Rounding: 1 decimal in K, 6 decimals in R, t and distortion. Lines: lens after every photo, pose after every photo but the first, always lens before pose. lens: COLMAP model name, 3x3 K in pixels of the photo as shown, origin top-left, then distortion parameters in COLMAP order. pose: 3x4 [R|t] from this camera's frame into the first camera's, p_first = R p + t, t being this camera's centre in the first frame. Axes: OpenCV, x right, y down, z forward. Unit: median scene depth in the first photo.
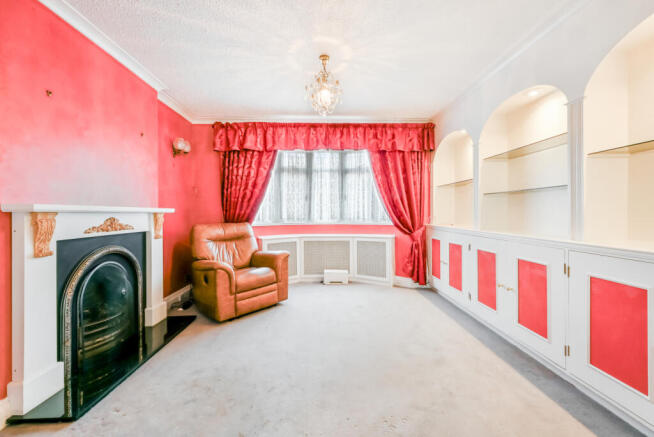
lens RADIAL K [[259.3, 0, 326.7], [0, 259.3, 213.8], [0, 0, 1]] dist [0.000028, -0.000031]
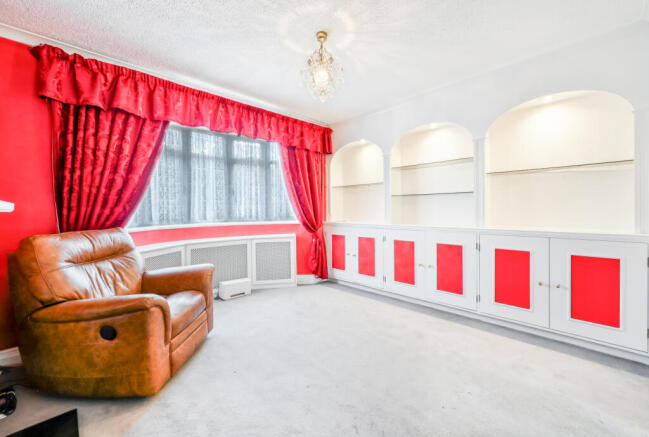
lens RADIAL K [[266.7, 0, 325.3], [0, 266.7, 210.3], [0, 0, 1]] dist [0.000806, 0.000198]
pose [[0.737054, -0.002201, 0.675830, -0.370112], [0.007660, 0.999958, -0.005097, -0.000682], [-0.675790, 0.008934, 0.737040, 0.193085]]
